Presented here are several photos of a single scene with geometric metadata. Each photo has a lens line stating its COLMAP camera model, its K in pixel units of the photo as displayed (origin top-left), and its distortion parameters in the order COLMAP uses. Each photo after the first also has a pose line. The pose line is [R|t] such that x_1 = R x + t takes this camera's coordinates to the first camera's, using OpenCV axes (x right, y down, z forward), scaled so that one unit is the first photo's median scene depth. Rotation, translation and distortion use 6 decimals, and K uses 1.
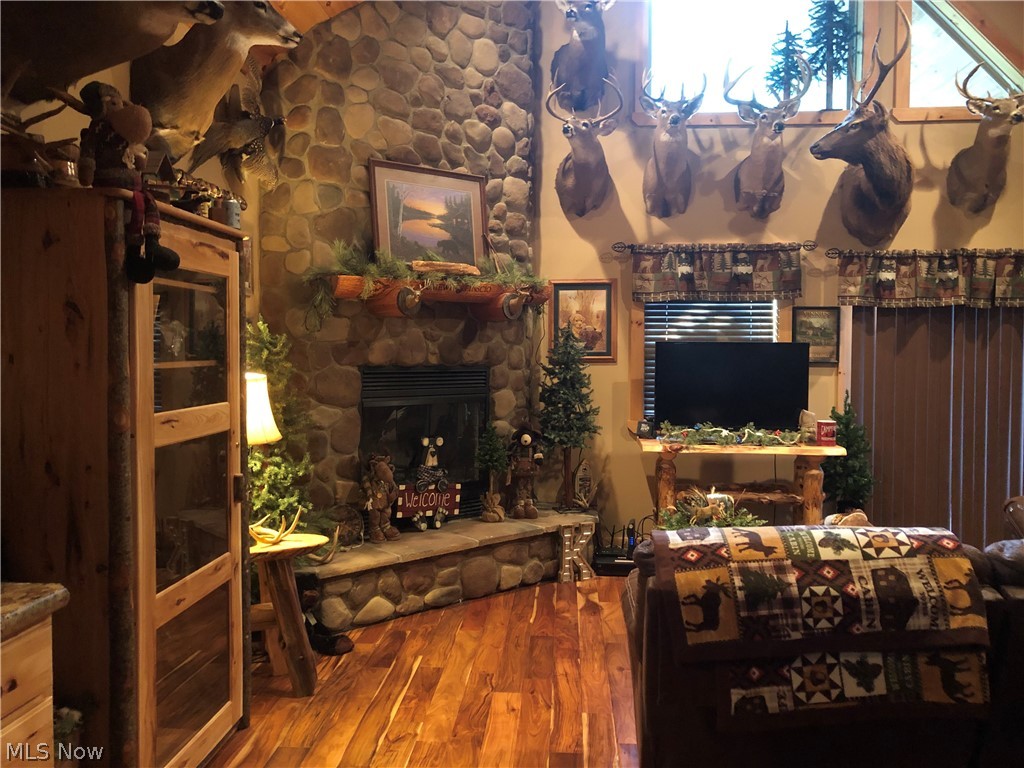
lens RADIAL K [[839.7, 0, 522.1], [0, 839.7, 374.3], [0, 0, 1]] dist [0.030233, -0.020117]
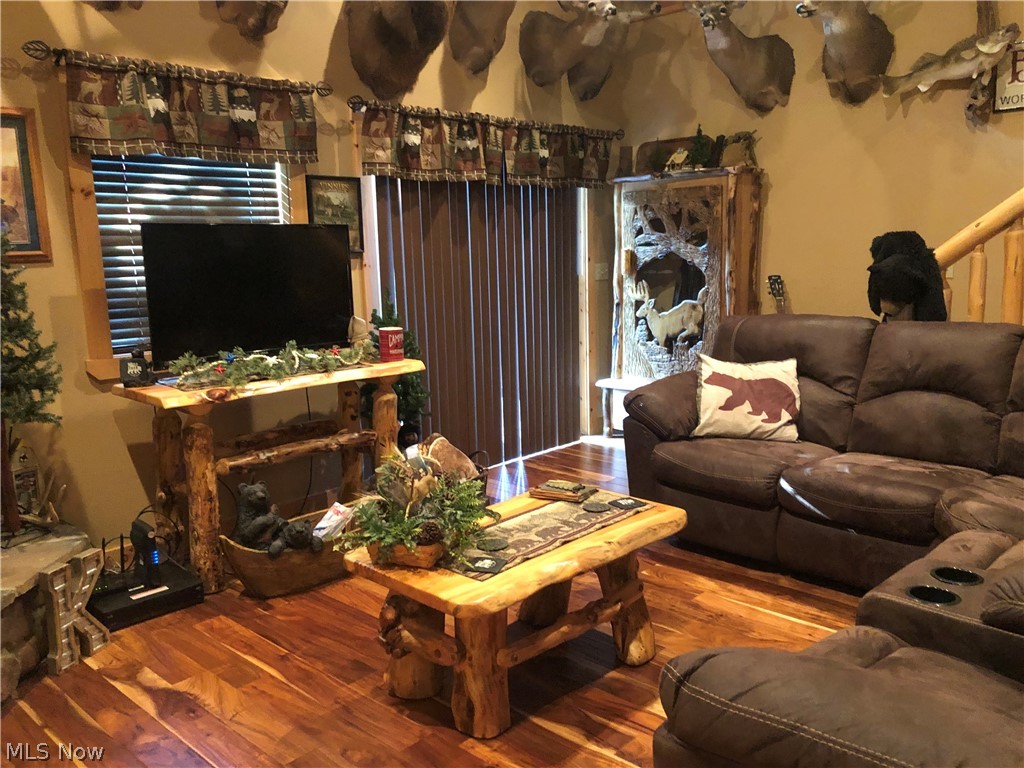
lens RADIAL K [[839.7, 0, 511.5], [0, 839.7, 375.9], [0, 0, 1]] dist [0.030233, -0.020117]
pose [[0.631300, -0.139995, 0.762799, -0.142001], [0.049570, 0.988845, 0.140457, -0.002743], [-0.773953, -0.050859, 0.631197, 0.400271]]
